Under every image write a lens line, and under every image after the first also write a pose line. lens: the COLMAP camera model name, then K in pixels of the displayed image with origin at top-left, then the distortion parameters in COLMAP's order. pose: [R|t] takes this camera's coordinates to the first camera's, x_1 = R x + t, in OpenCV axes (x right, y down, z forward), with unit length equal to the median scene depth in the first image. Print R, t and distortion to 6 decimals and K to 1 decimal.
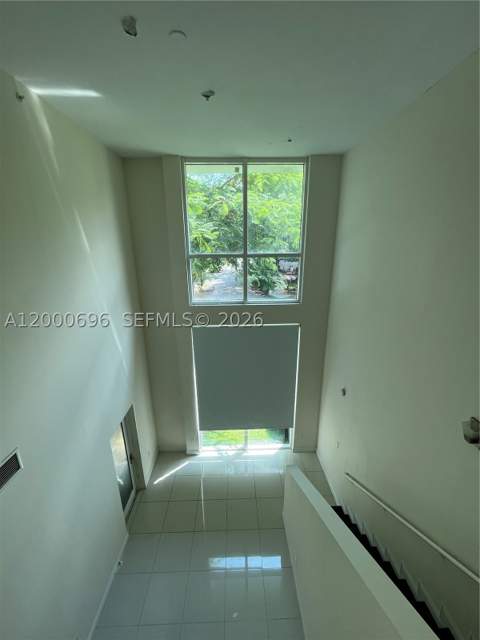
lens RADIAL K [[258.0, 0, 238.5], [0, 258.0, 320.3], [0, 0, 1]] dist [-0.002616, -0.000221]
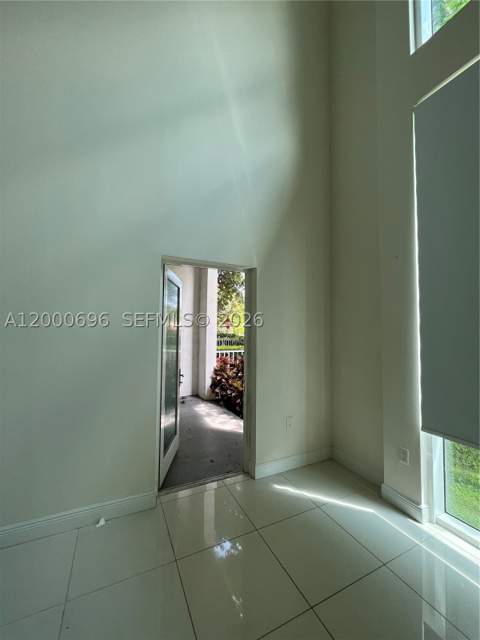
lens RADIAL K [[258.0, 0, 238.6], [0, 258.0, 321.3], [0, 0, 1]] dist [-0.002616, -0.000221]
pose [[0.412513, -0.010372, -0.910893, 0.049315], [-0.268594, 0.954097, -0.132501, 0.410051], [0.870454, 0.299319, 0.390792, 0.645950]]
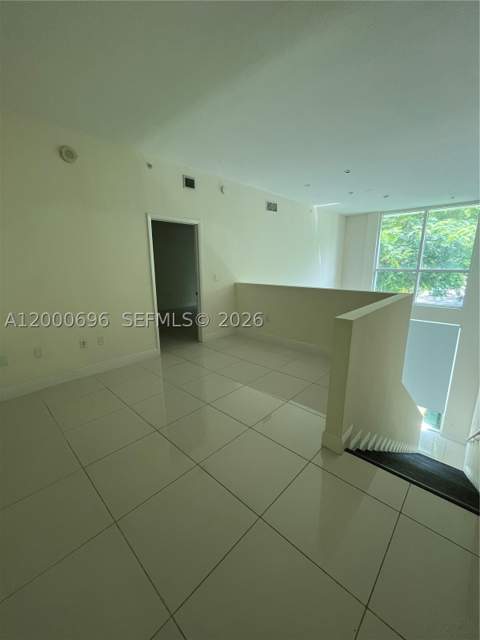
lens RADIAL K [[258.0, 0, 238.1], [0, 258.0, 315.6], [0, 0, 1]] dist [-0.002616, -0.000221]
pose [[0.701608, 0.161458, -0.694030, 0.308911], [-0.207670, 0.978041, 0.017591, 0.155239], [0.681630, 0.131787, 0.719731, -0.593425]]
